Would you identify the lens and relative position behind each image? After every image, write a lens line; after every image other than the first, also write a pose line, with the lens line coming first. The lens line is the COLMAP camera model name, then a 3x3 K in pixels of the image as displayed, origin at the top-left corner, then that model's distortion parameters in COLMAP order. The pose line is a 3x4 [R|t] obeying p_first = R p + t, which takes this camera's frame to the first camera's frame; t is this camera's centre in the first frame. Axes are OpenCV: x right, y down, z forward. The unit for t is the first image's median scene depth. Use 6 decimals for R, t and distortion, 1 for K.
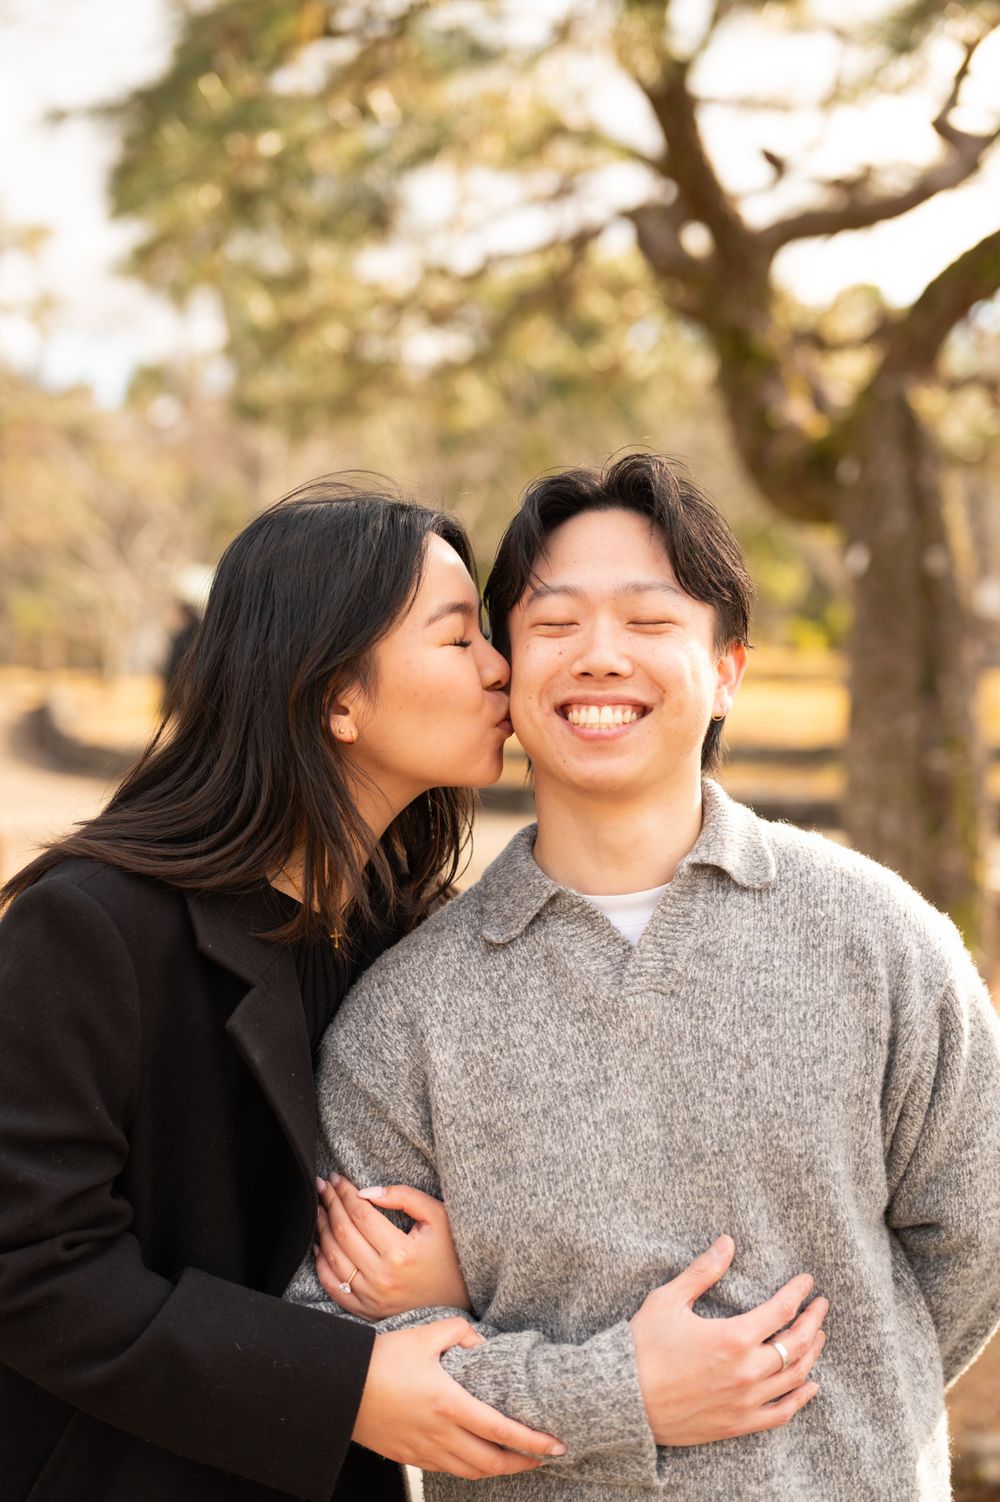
lens RADIAL K [[2085.0, 0, 500.0], [0, 2085.0, 751.0], [0, 0, 1]] dist [-0.006928, -0.012179]
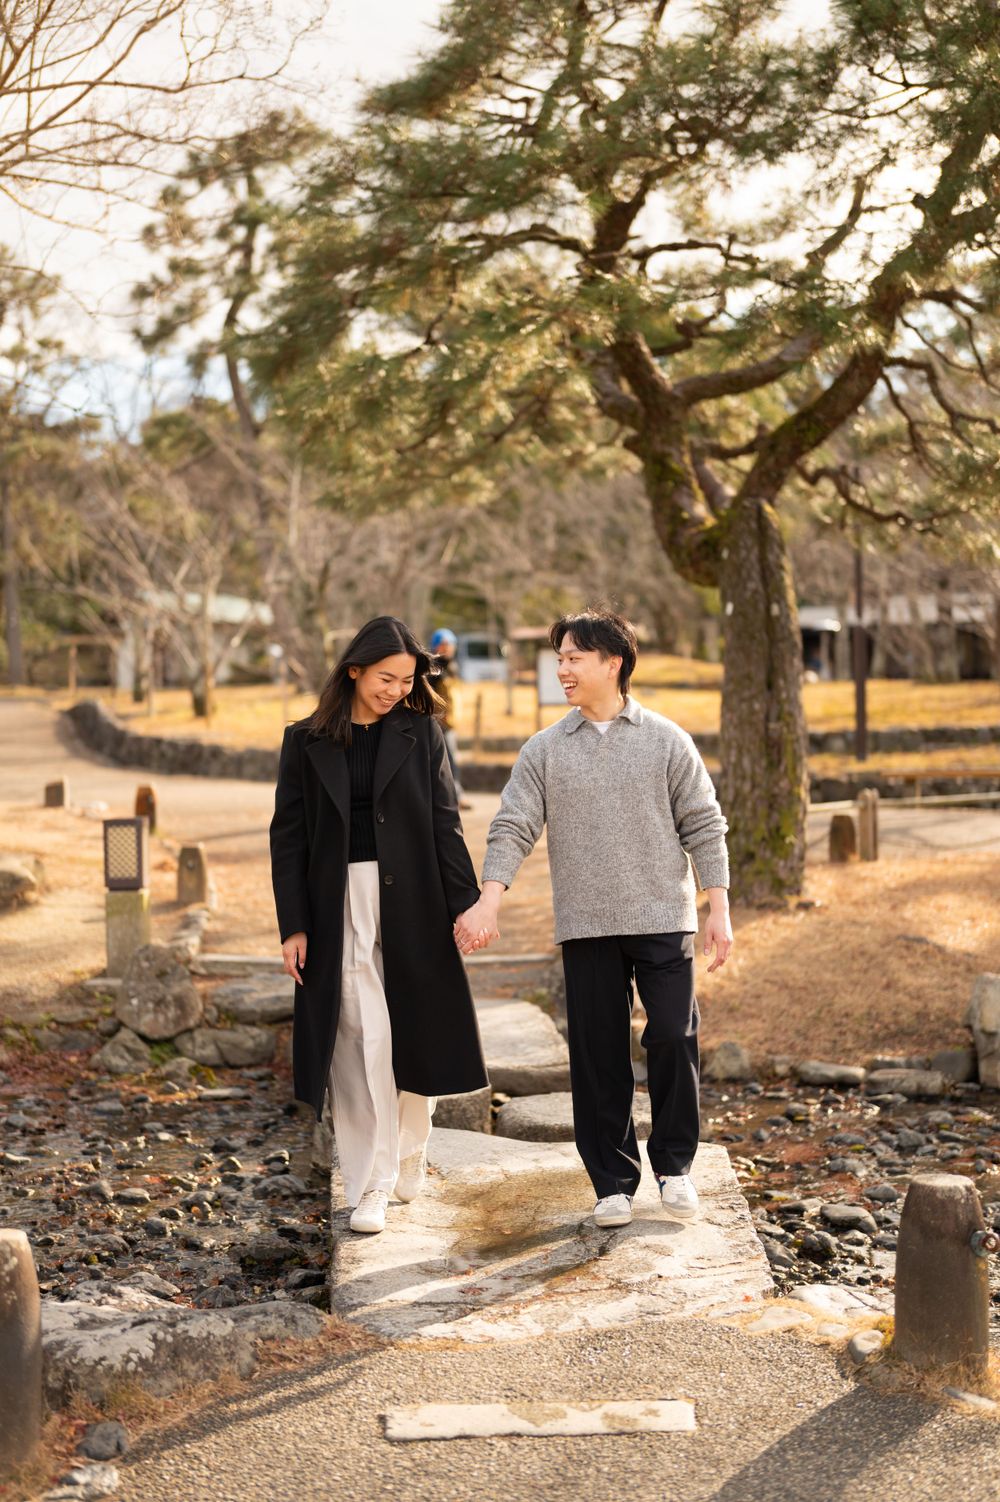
lens RADIAL K [[2085.0, 0, 500.0], [0, 2085.0, 751.0], [0, 0, 1]] dist [-0.006928, -0.012179]
pose [[0.999589, -0.008176, 0.027490, -0.286936], [0.008314, 0.999953, -0.004916, 0.140003], [-0.027449, 0.005143, 0.999610, -3.186104]]
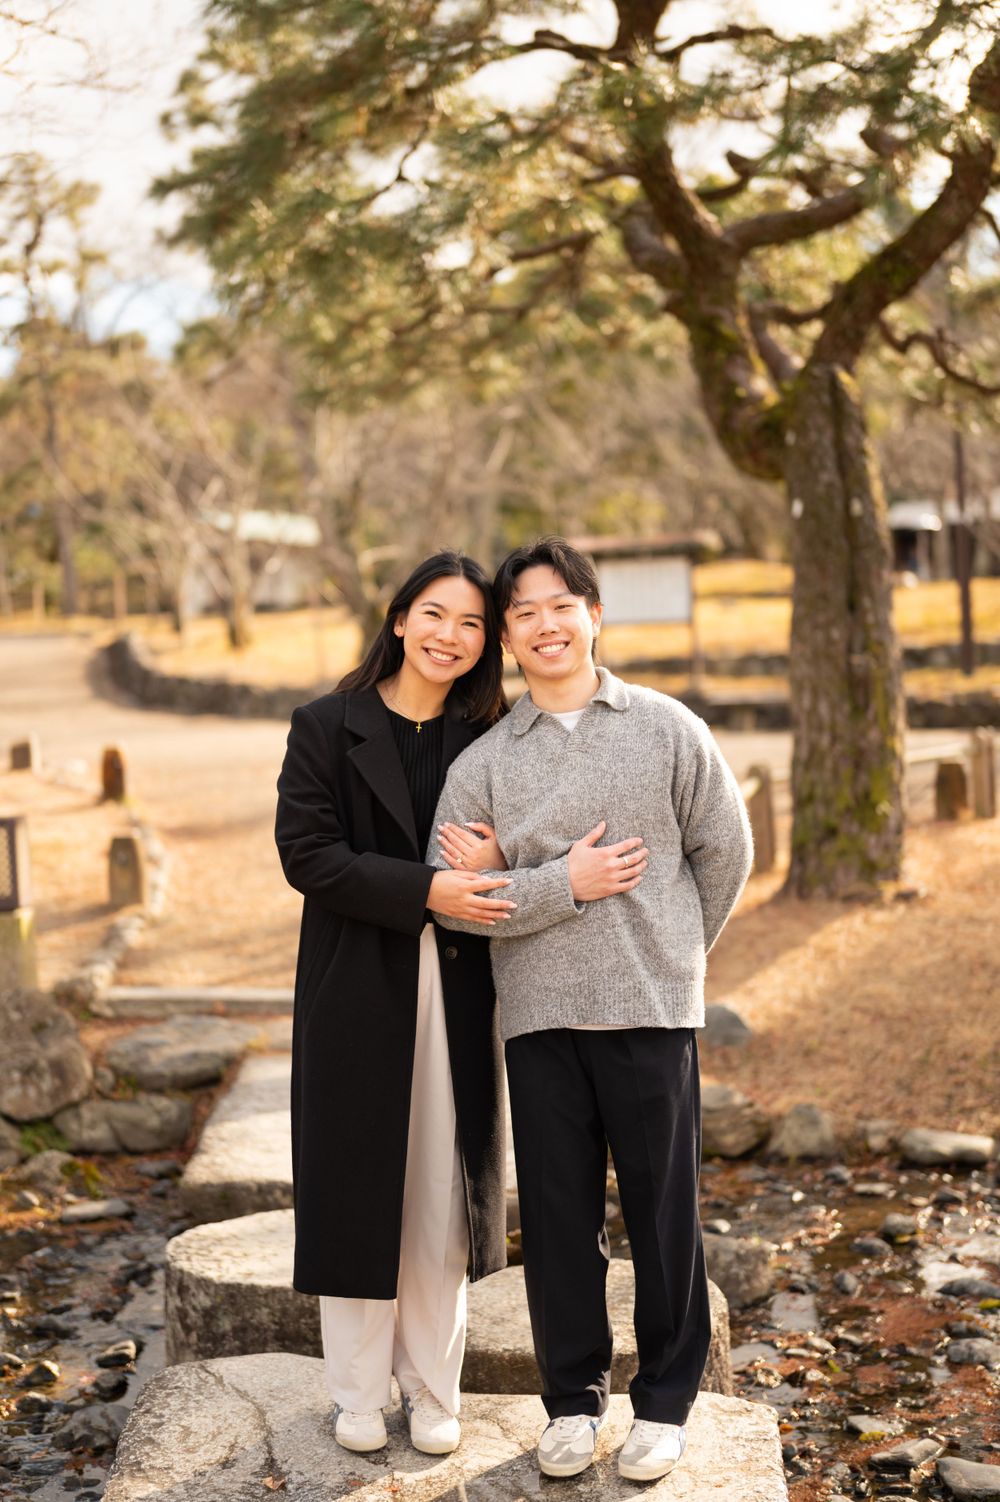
lens RADIAL K [[2085.0, 0, 500.0], [0, 2085.0, 751.0], [0, 0, 1]] dist [-0.006928, -0.012179]
pose [[0.998915, -0.041486, -0.021150, 0.032705], [0.042240, 0.998439, 0.036535, 0.019875], [0.019601, -0.037389, 0.999109, -1.470617]]
